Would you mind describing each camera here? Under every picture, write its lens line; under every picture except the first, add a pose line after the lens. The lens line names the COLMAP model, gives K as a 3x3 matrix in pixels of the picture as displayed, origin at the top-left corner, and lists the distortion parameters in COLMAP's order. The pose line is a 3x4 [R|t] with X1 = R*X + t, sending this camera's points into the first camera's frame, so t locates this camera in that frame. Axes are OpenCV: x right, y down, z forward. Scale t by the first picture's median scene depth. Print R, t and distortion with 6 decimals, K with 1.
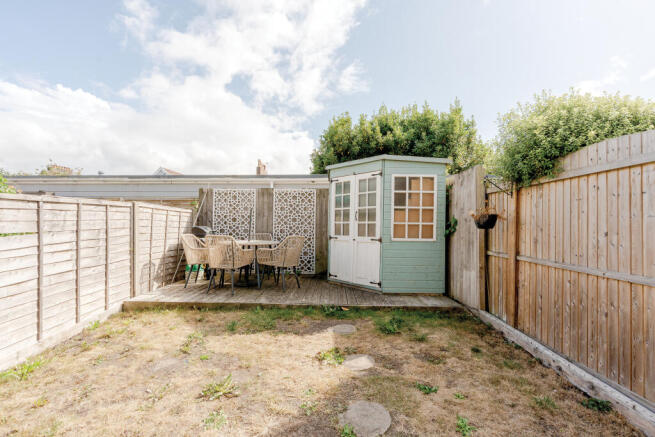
lens RADIAL K [[306.3, 0, 327.5], [0, 306.3, 218.5], [0, 0, 1]] dist [-0.069184, 0.000205]
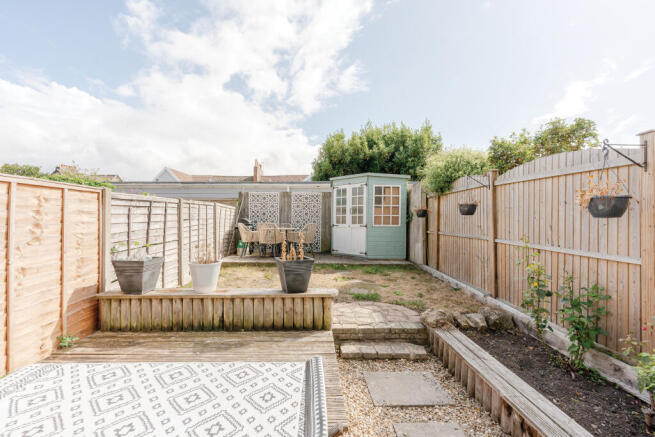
lens RADIAL K [[293.7, 0, 327.5], [0, 293.7, 218.5], [0, 0, 1]] dist [-0.001773, 0.000374]
pose [[0.999914, -0.002841, 0.012831, -0.044794], [0.002667, 0.999905, 0.013523, 0.009215], [-0.012868, -0.013488, 0.999826, -0.508241]]
